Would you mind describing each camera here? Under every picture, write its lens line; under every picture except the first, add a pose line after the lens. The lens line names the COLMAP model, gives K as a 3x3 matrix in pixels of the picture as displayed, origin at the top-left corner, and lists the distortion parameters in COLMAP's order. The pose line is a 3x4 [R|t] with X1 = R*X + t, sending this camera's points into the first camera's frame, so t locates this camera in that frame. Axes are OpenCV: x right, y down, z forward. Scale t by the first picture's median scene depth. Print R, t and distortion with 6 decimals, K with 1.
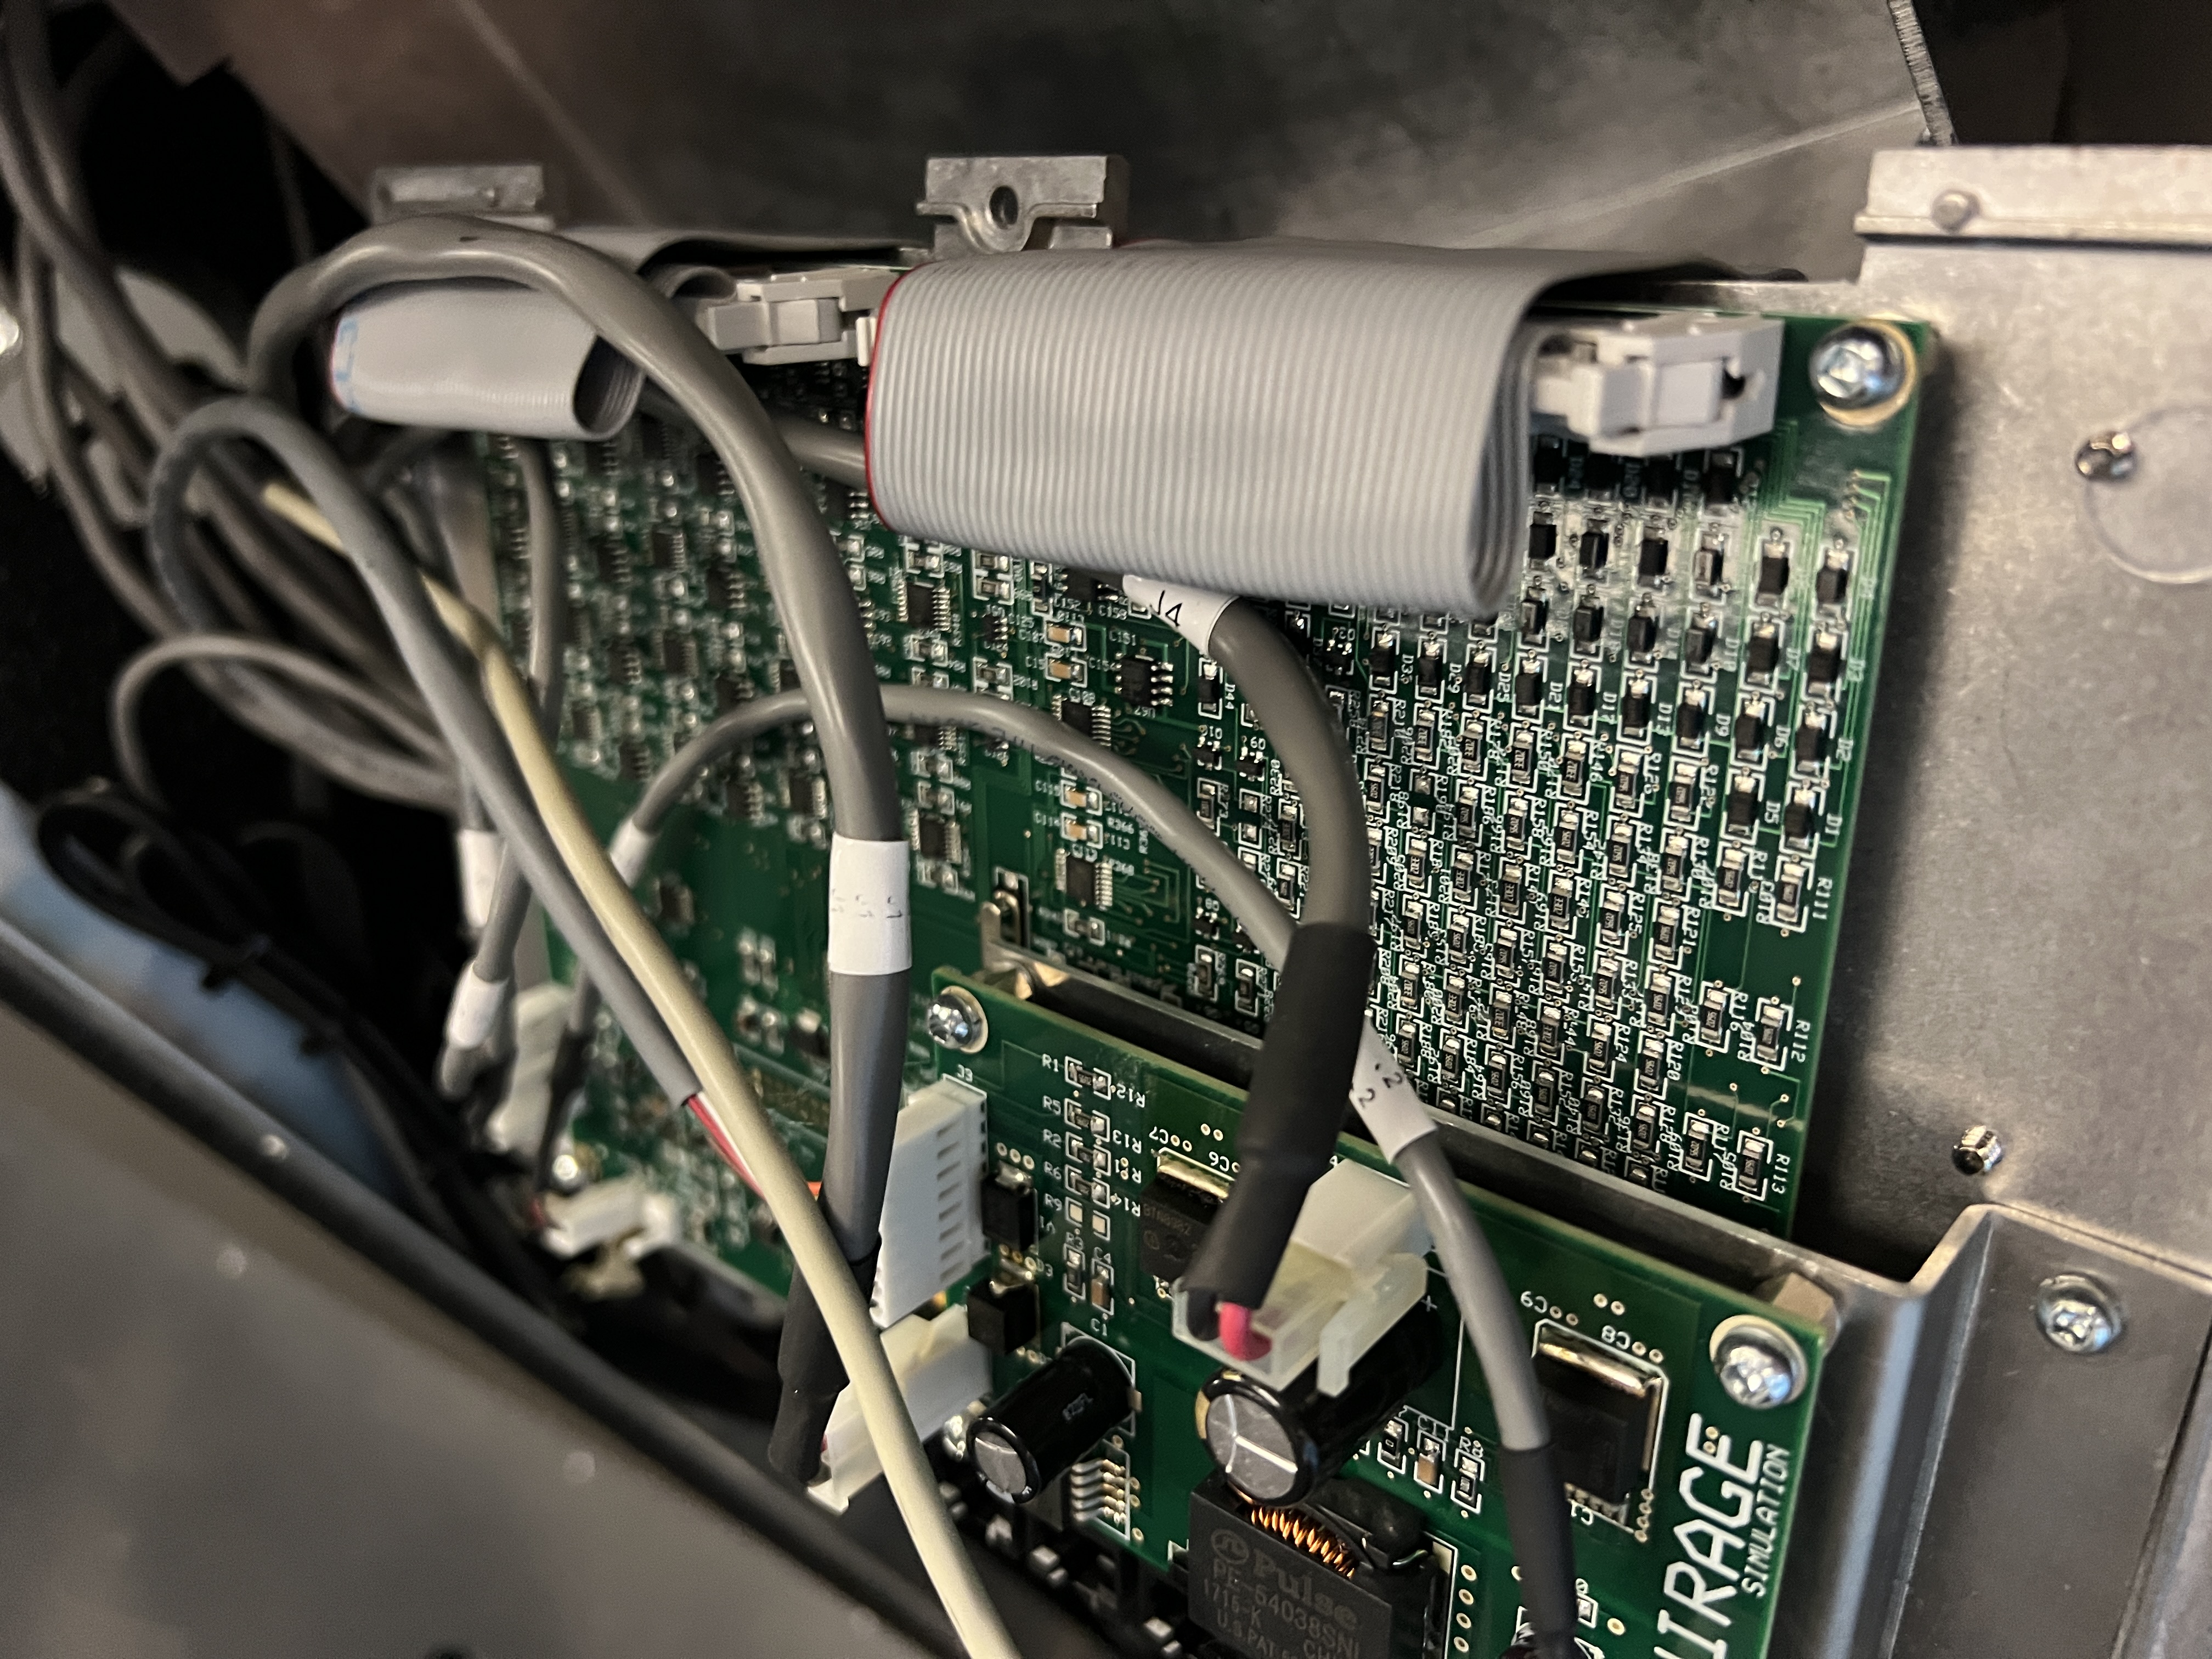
lens RADIAL K [[1715.6, 0, 1138.8], [0, 1715.6, 830.3], [0, 0, 1]] dist [0.005198, -0.028890]
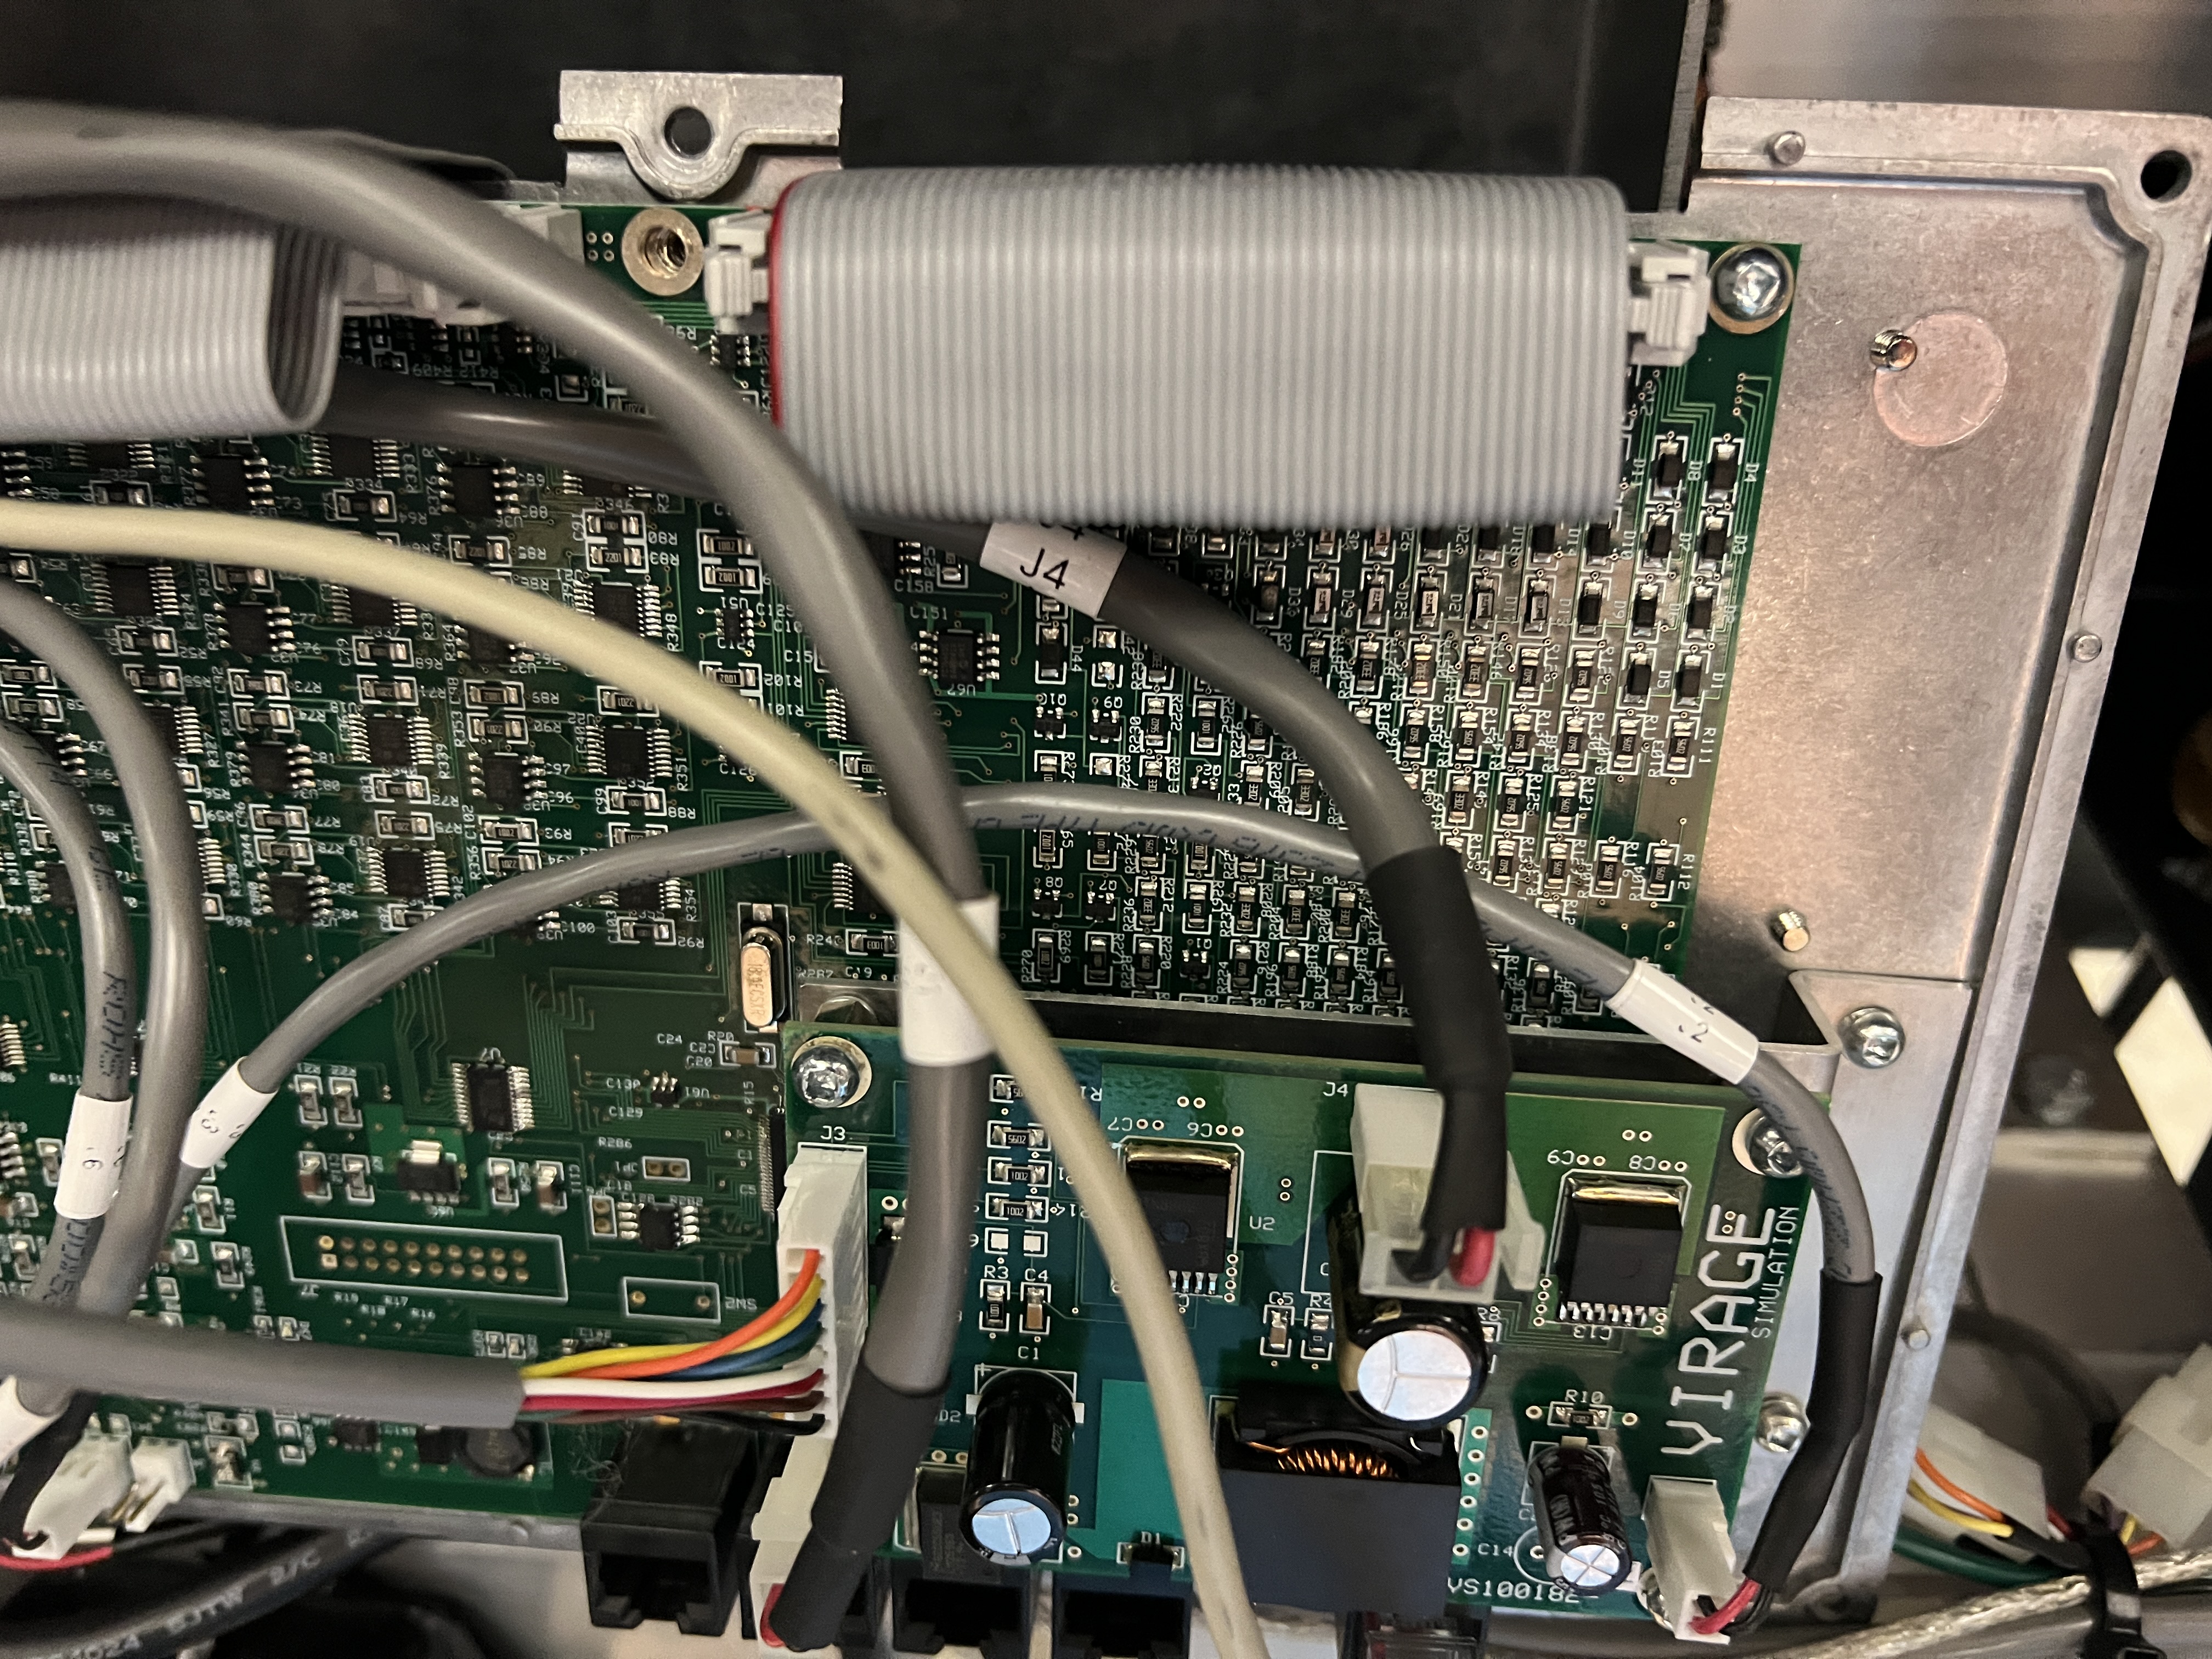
lens RADIAL K [[1715.6, 0, 1094.1], [0, 1715.6, 826.7], [0, 0, 1]] dist [0.005198, -0.028890]
pose [[0.815172, -0.190632, 0.546950, -0.543458], [0.181739, 0.980782, 0.070976, -0.059439], [-0.549969, 0.041545, 0.834151, 0.237506]]
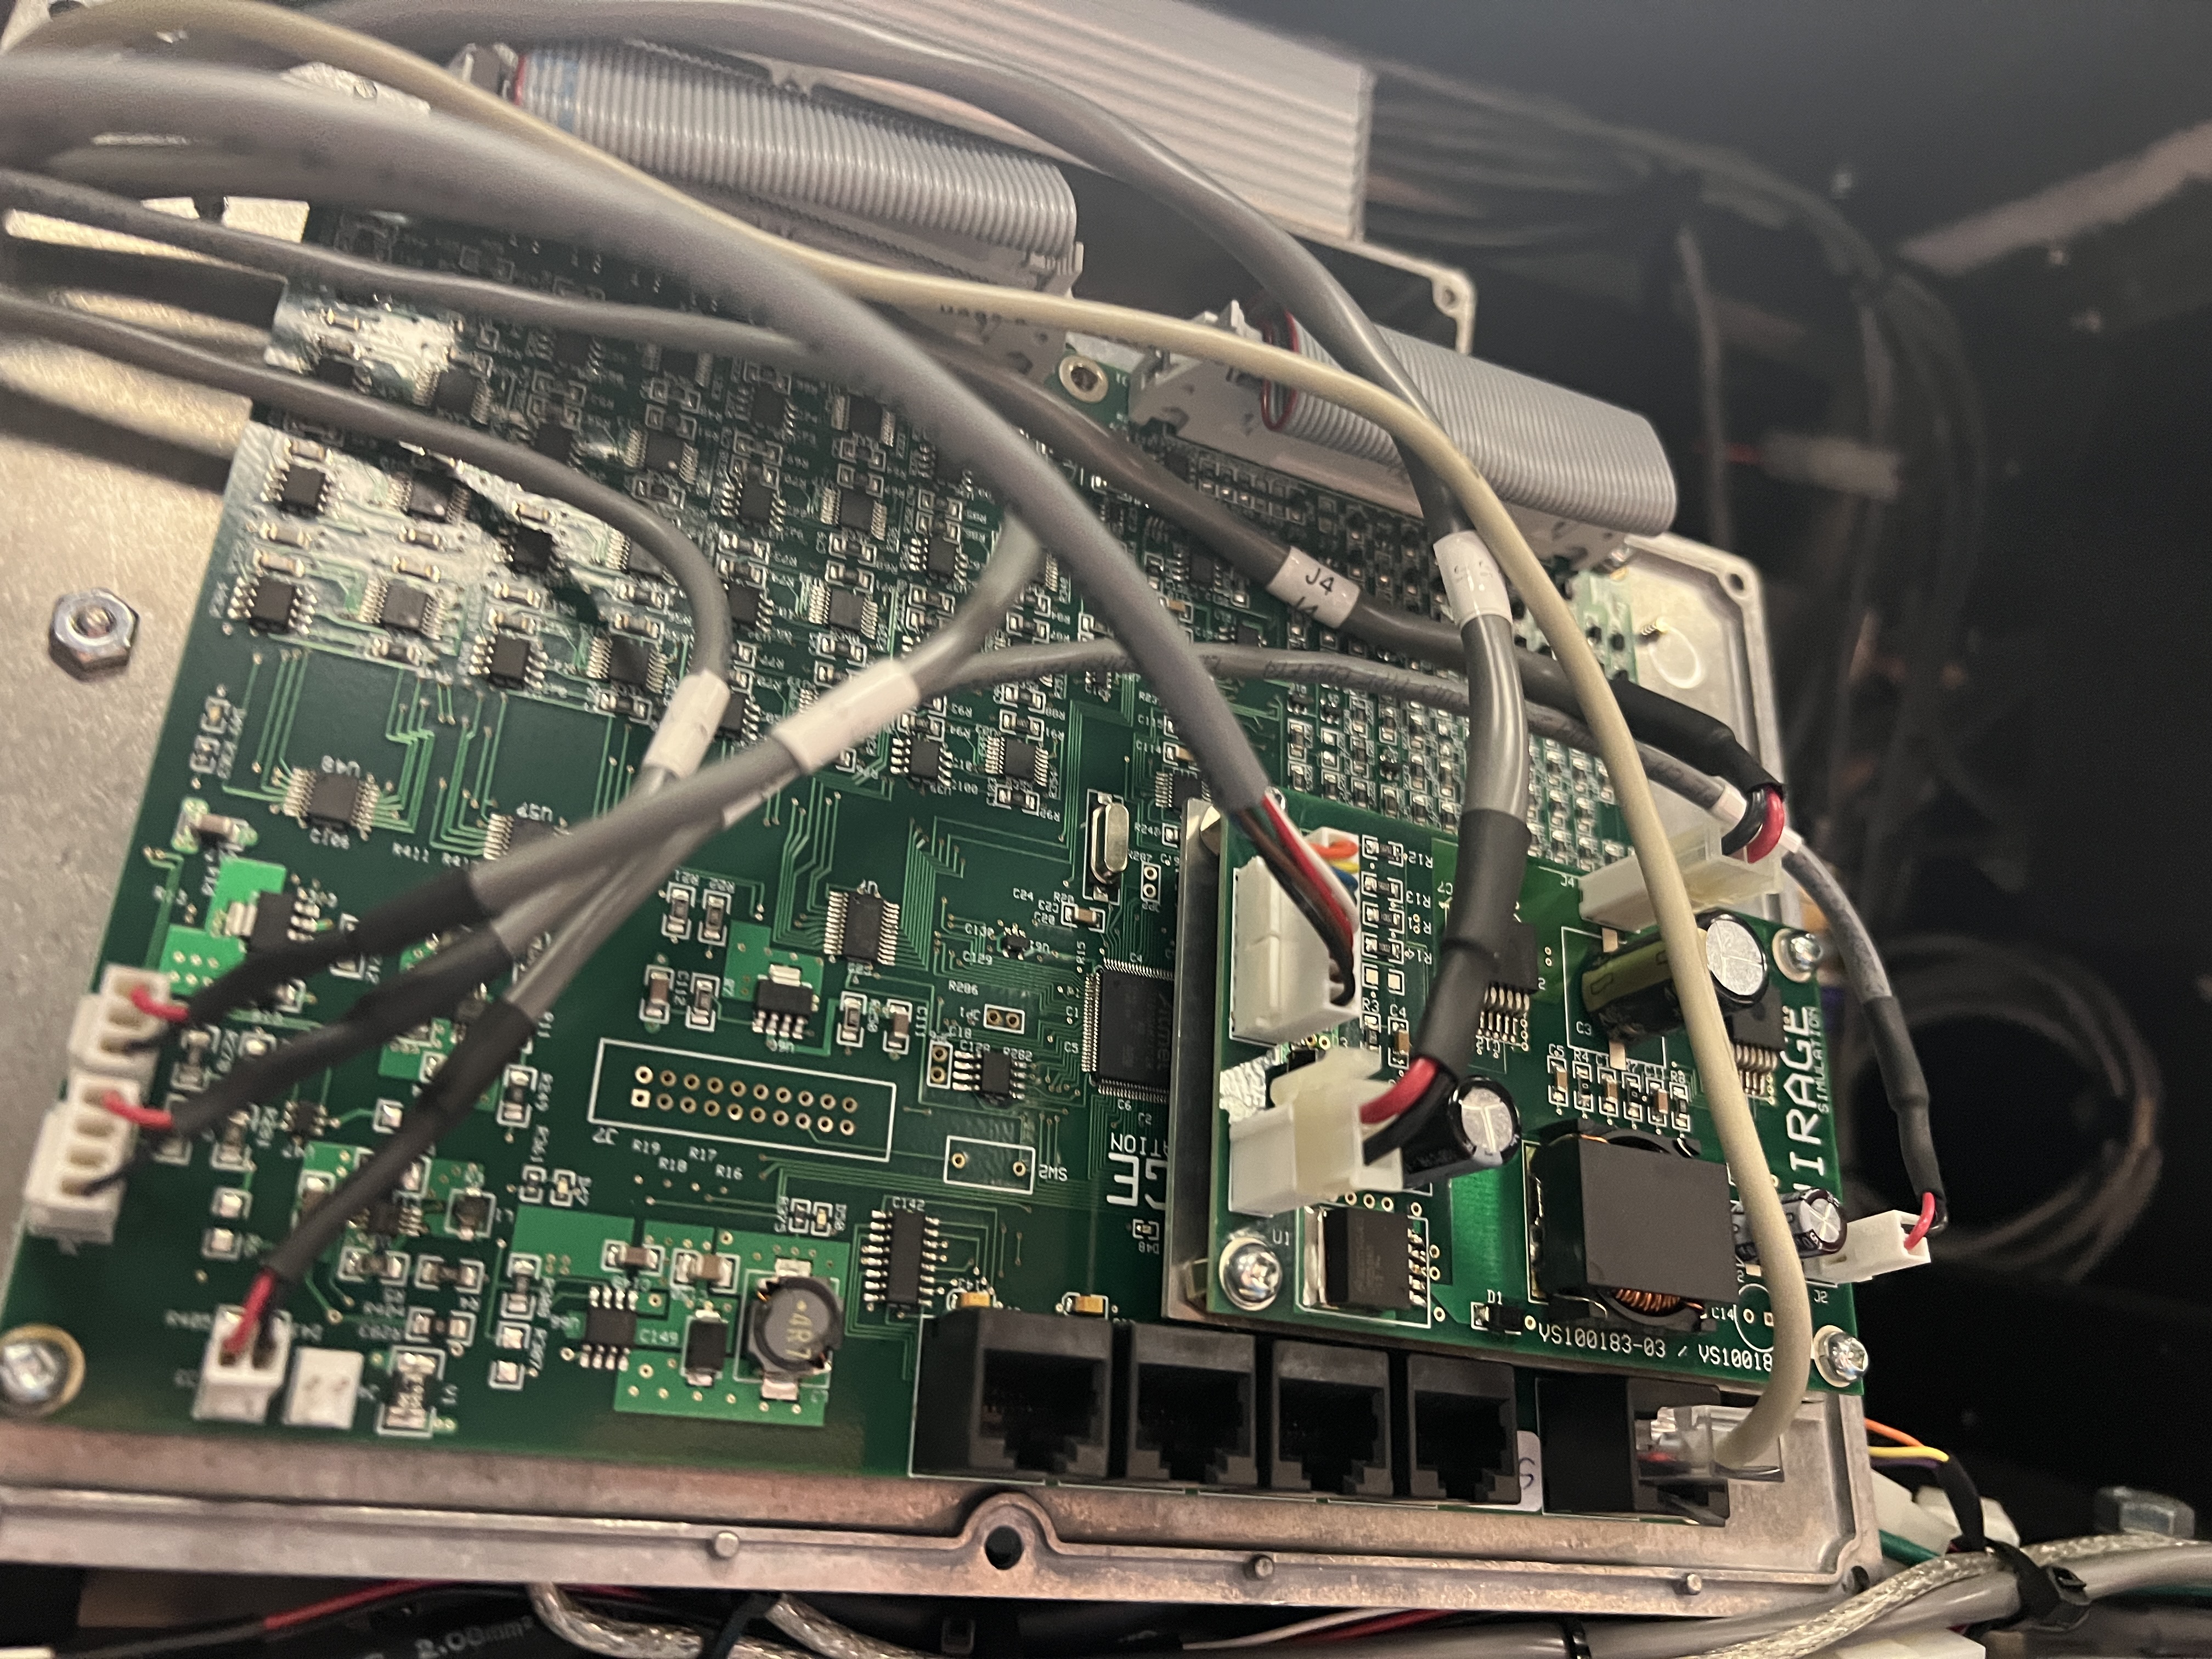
lens RADIAL K [[1715.6, 0, 1098.9], [0, 1715.6, 830.4], [0, 0, 1]] dist [0.005198, -0.028890]
pose [[0.409400, 0.379968, 0.829467, -1.301197], [0.288051, 0.808816, -0.512682, 0.805901], [-0.865689, 0.448821, 0.221679, 1.031464]]
